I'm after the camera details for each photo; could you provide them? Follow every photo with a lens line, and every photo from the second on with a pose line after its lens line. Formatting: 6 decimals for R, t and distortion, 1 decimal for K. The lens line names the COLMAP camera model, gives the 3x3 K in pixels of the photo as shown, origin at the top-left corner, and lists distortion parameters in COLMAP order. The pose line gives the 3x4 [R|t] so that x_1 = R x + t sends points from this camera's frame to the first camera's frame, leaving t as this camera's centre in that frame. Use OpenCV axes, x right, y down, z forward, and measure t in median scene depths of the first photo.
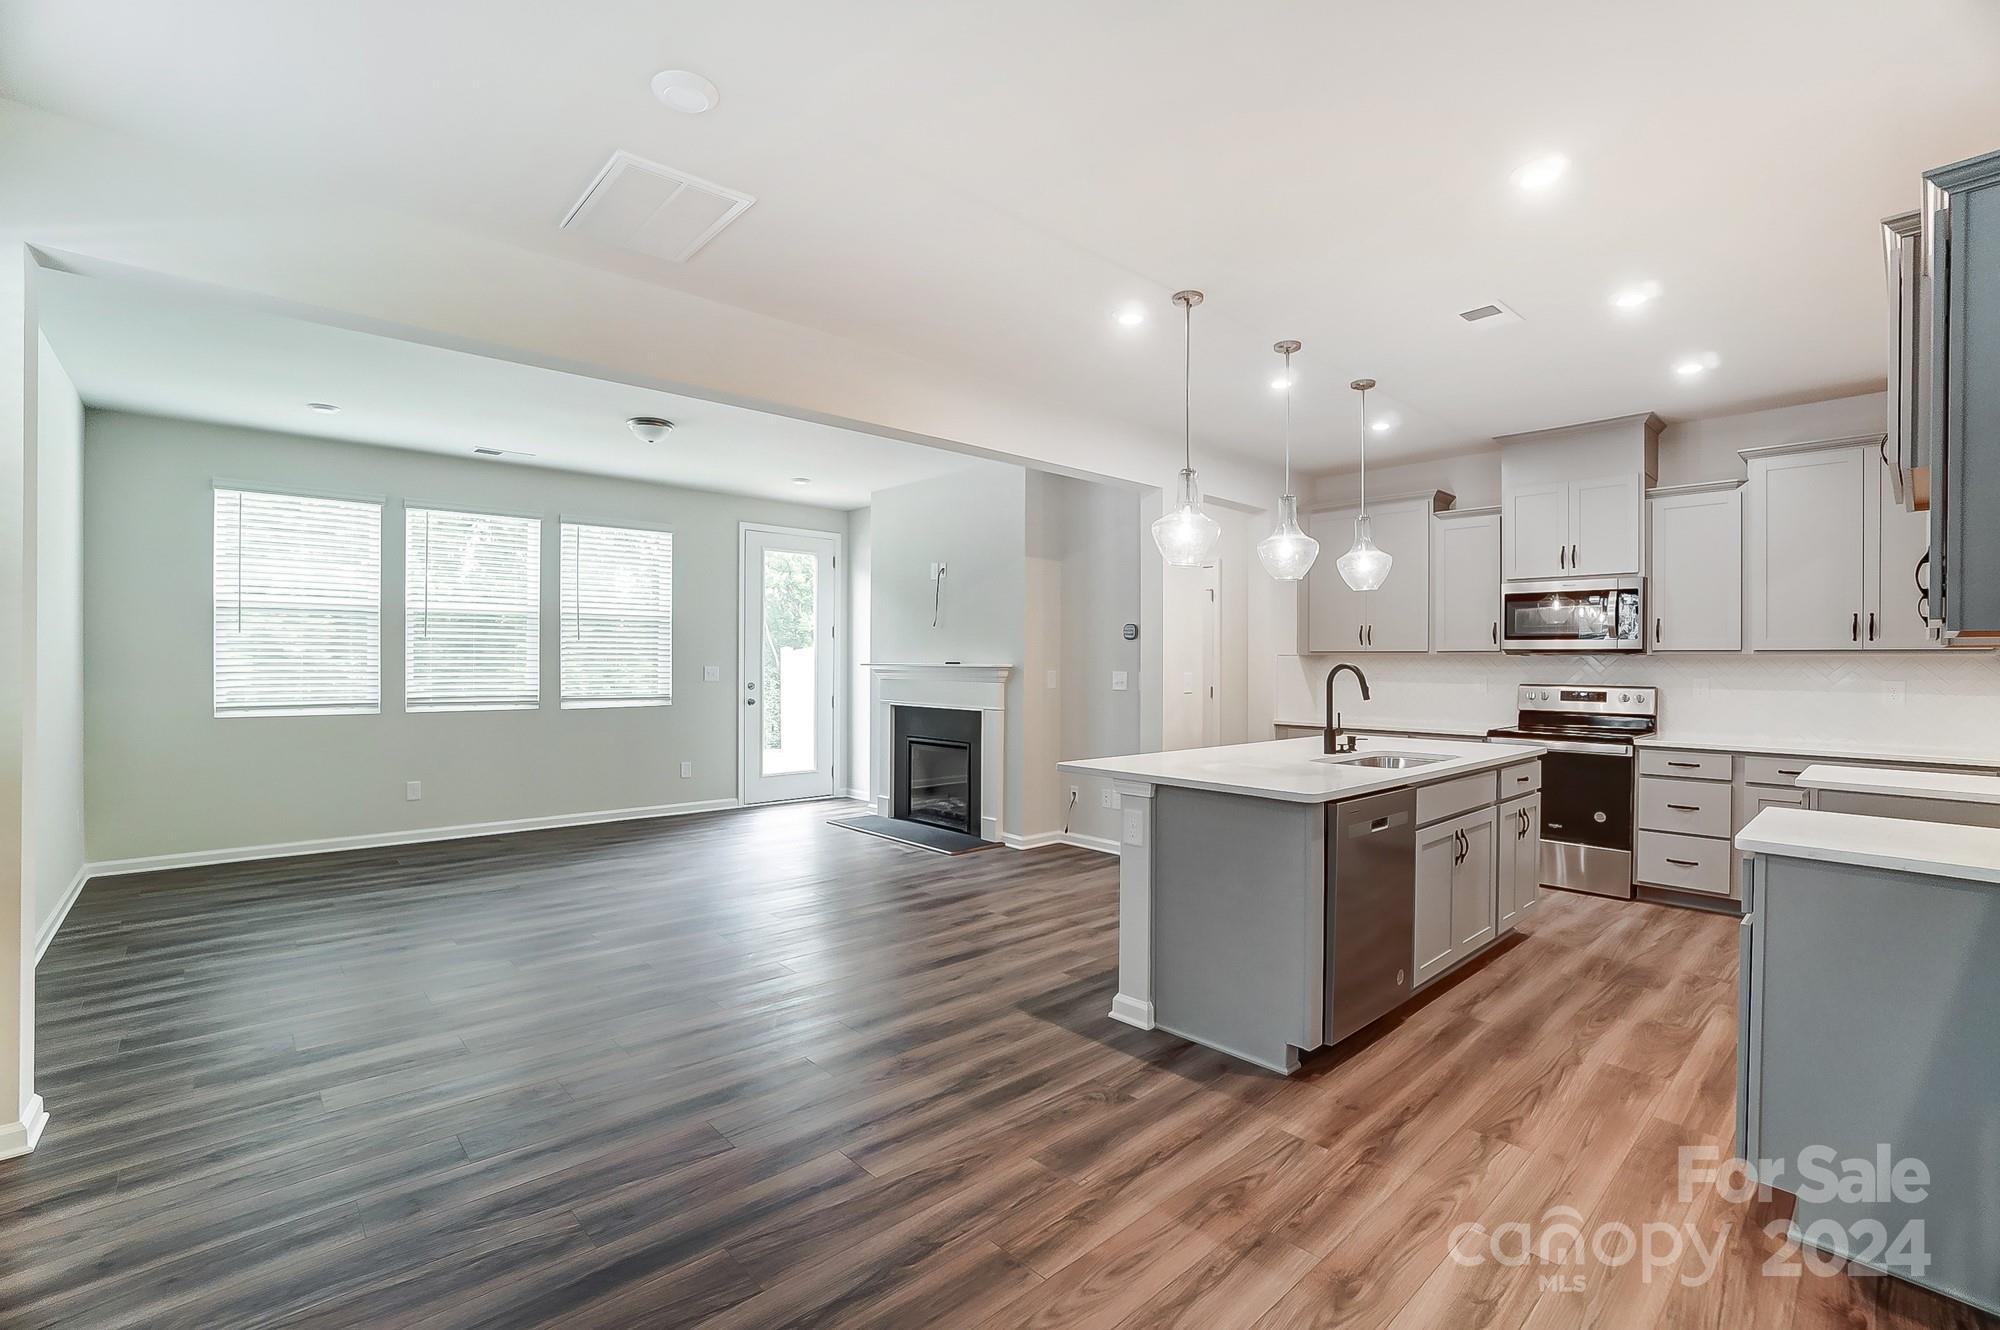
lens RADIAL K [[896.5, 0, 955.1], [0, 896.5, 671.0], [0, 0, 1]] dist [0.001210, 0.000292]
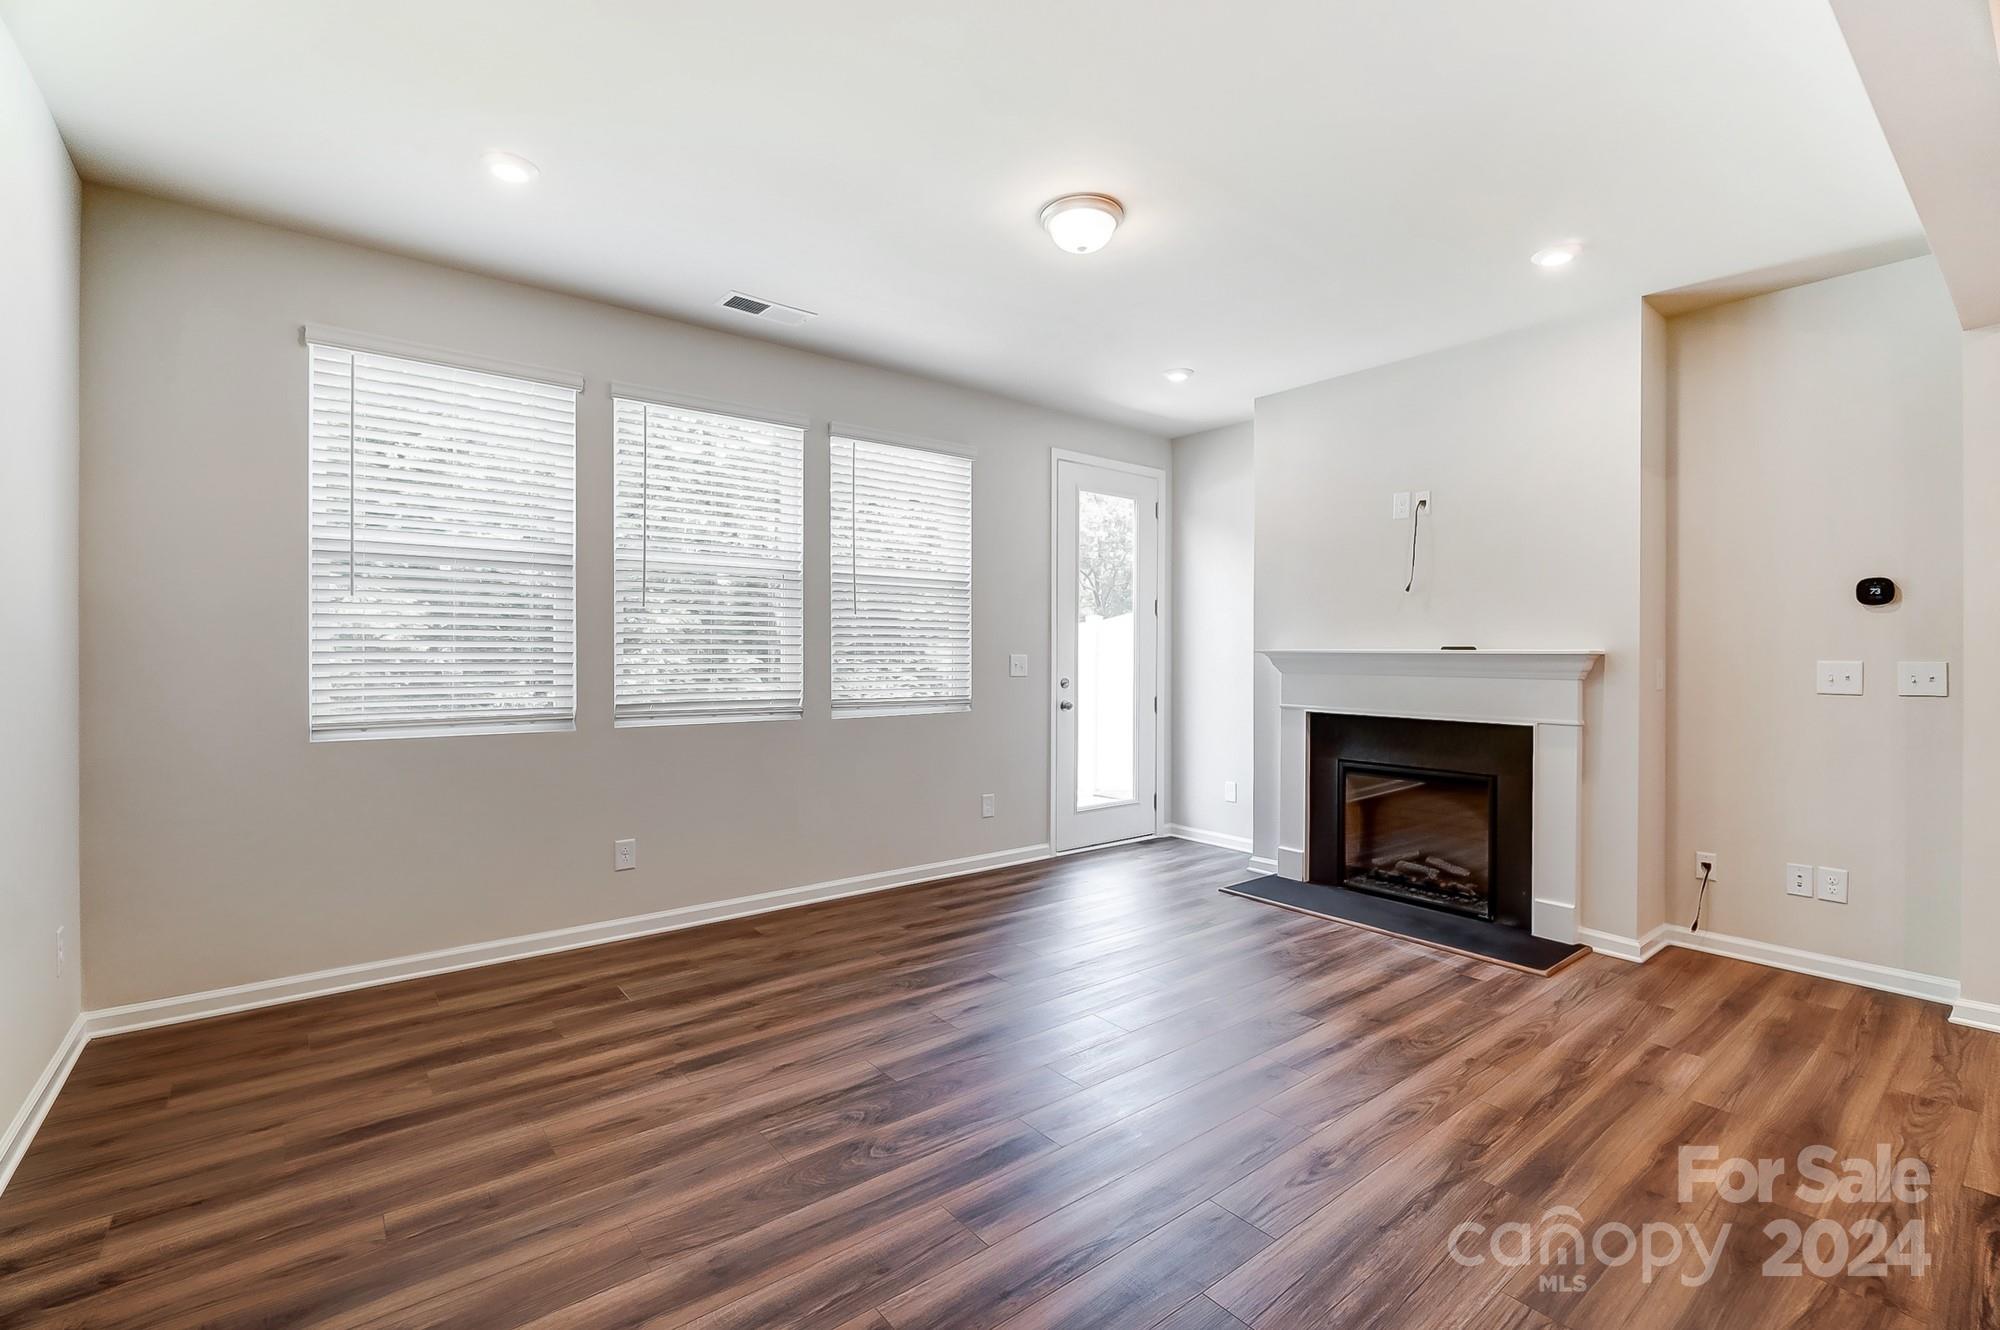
lens RADIAL K [[867.6, 0, 1000.0], [0, 867.6, 665.0], [0, 0, 1]] dist [-0.001455, -0.000456]
pose [[0.999682, -0.000971, -0.025206, -0.325526], [0.001056, 0.999994, 0.003377, 0.000220], [0.025202, -0.003403, 0.999677, 0.402035]]
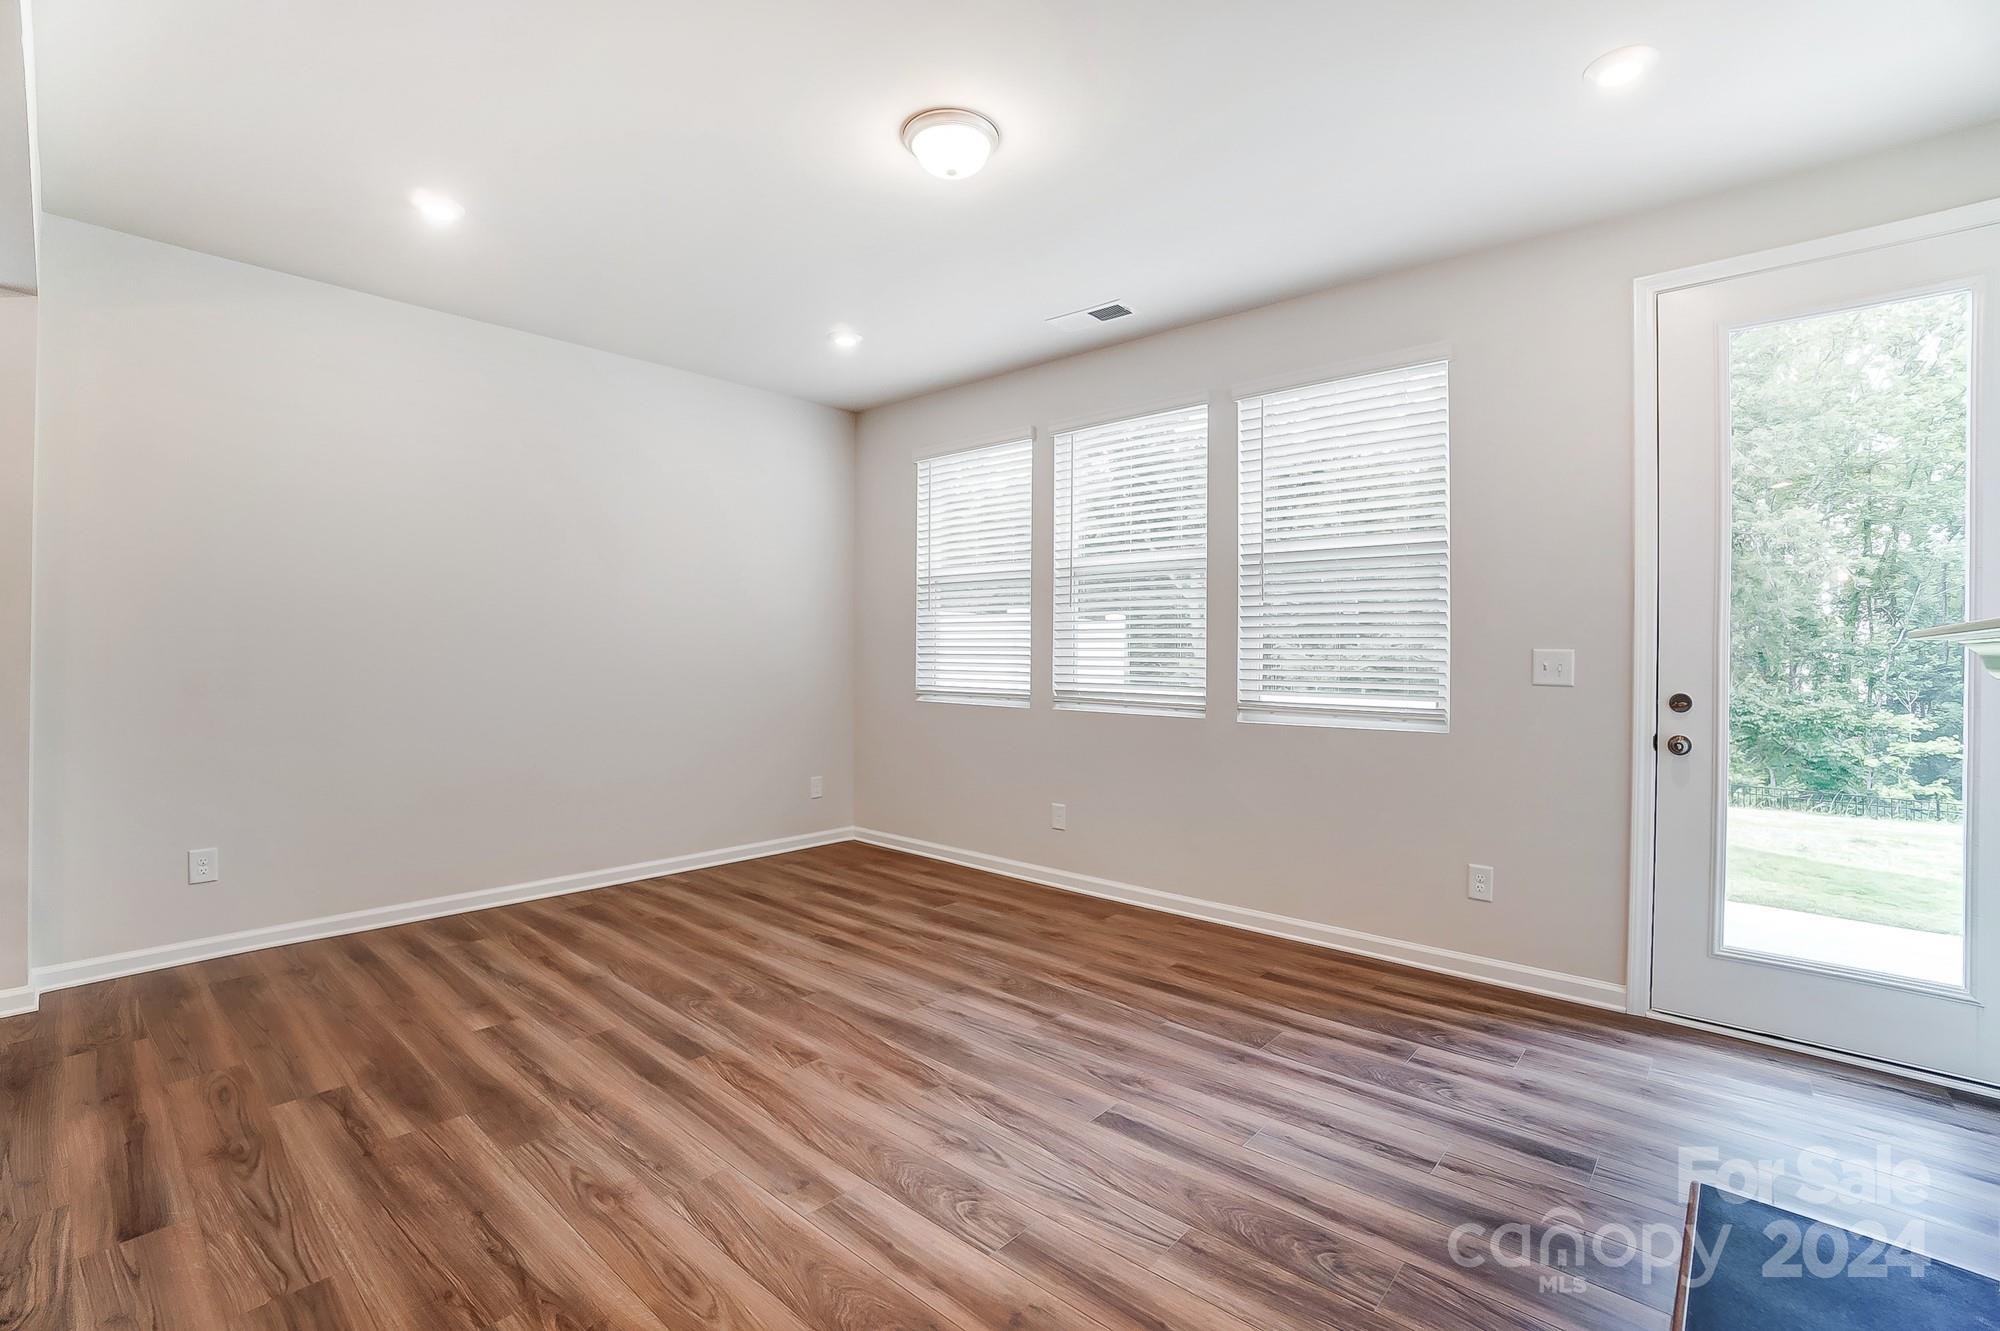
lens RADIAL K [[889.1, 0, 984.7], [0, 889.1, 653.7], [0, 0, 1]] dist [-0.039623, 0.000515]
pose [[0.140391, -0.003023, -0.990091, 0.110451], [-0.018896, 0.999805, -0.005732, 0.004873], [0.989916, 0.019513, 0.140307, 0.826846]]
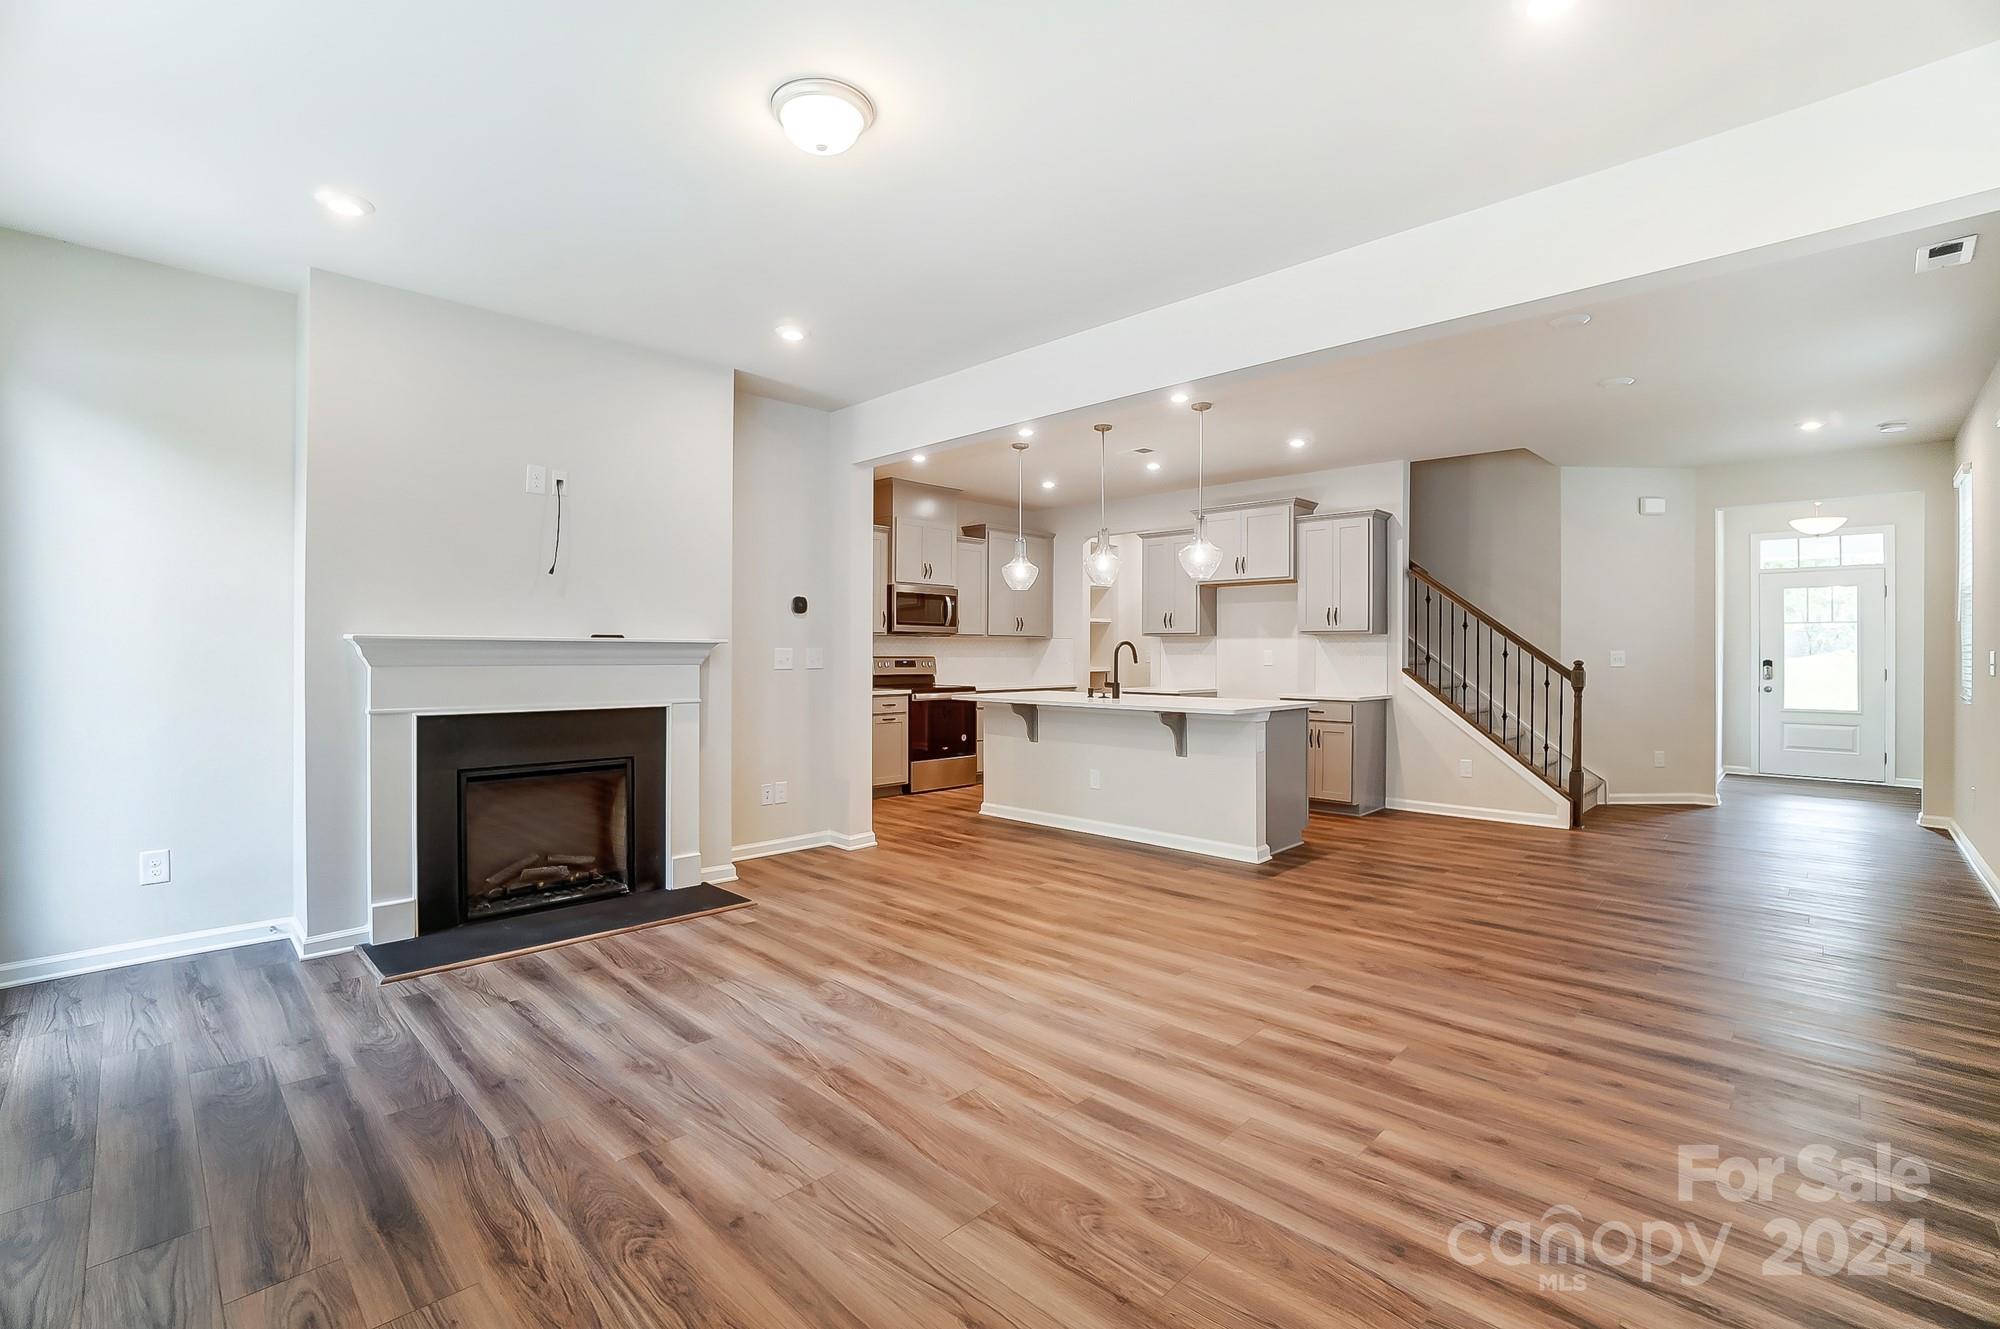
lens RADIAL K [[889.1, 0, 984.7], [0, 889.1, 652.7], [0, 0, 1]] dist [-0.039623, 0.000515]
pose [[-0.092058, -0.005295, 0.995740, -0.683336], [0.006167, 0.999964, 0.005888, 0.000778], [-0.995735, 0.006682, -0.092022, 0.829926]]
